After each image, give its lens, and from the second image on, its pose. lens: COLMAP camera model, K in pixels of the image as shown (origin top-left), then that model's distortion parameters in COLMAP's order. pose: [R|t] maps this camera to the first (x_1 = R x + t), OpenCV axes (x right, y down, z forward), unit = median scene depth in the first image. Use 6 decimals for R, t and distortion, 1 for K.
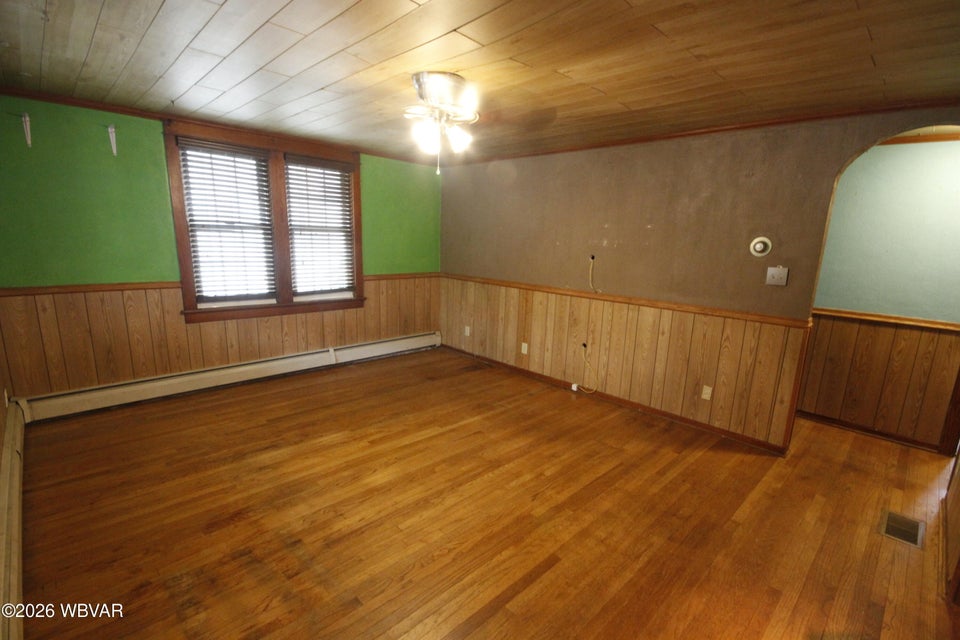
lens RADIAL K [[446.9, 0, 486.4], [0, 446.9, 333.0], [0, 0, 1]] dist [-0.002247, -0.000607]
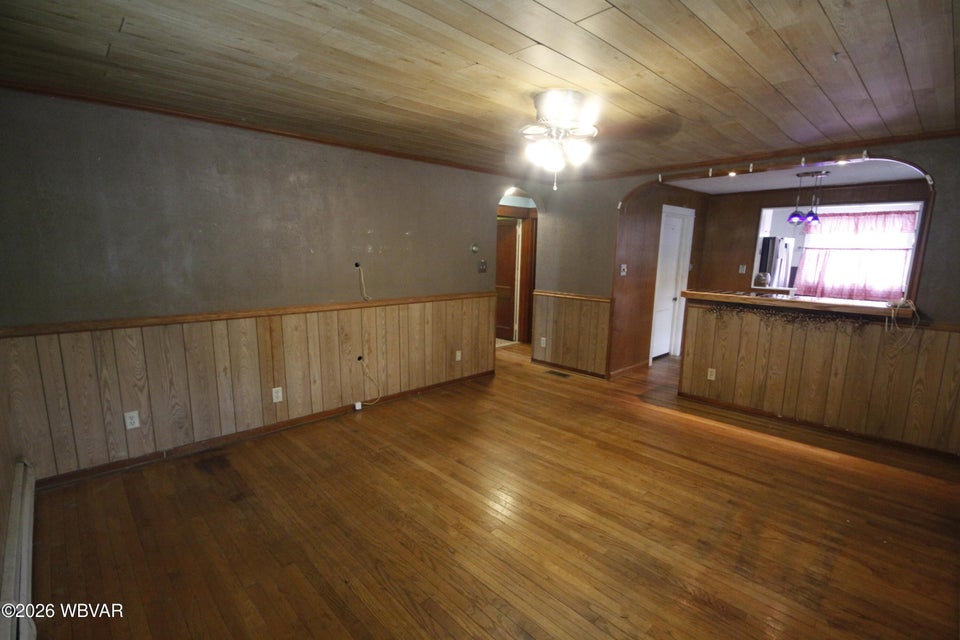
lens RADIAL K [[446.9, 0, 486.4], [0, 446.9, 333.0], [0, 0, 1]] dist [-0.002247, -0.000607]
pose [[0.012491, -0.217967, 0.975876, -0.727361], [0.197701, 0.957225, 0.211270, -0.180438], [-0.980183, 0.190293, 0.055049, 0.721071]]
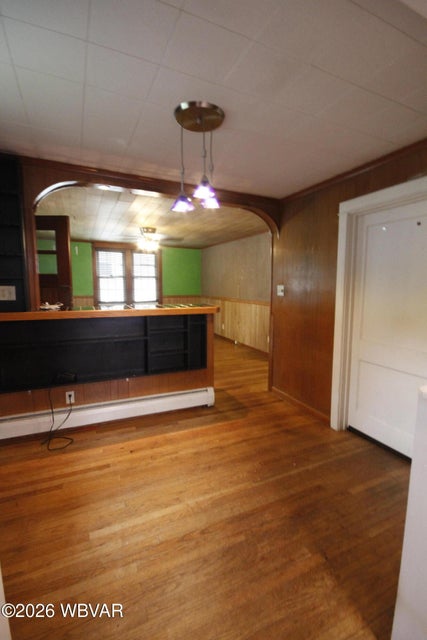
lens RADIAL K [[297.9, 0, 216.2], [0, 297.9, 317.6], [0, 0, 1]] dist [-0.002247, -0.000607]
pose [[0.940284, 0.012305, -0.340169, 0.664967], [-0.048444, 0.994012, -0.097949, 0.162366], [0.336927, 0.108579, 0.935249, -0.479663]]
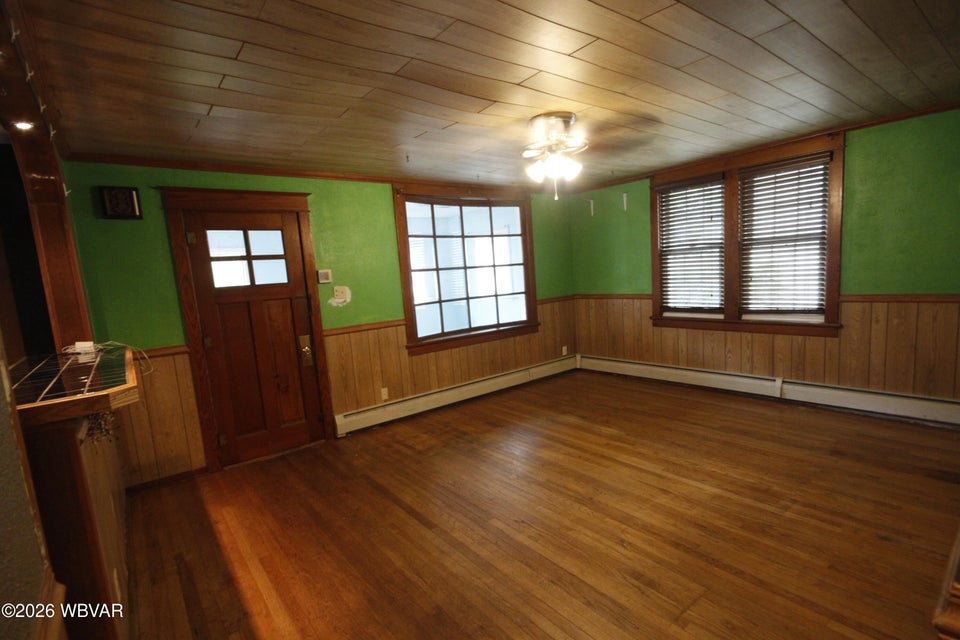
lens RADIAL K [[456.6, 0, 483.5], [0, 456.6, 333.1], [0, 0, 1]] dist [-0.001618, -0.000181]
pose [[-0.115442, 0.105764, -0.987667, 0.669170], [-0.146362, 0.981651, 0.122227, -0.088047], [0.982472, 0.158667, -0.097844, 0.613152]]
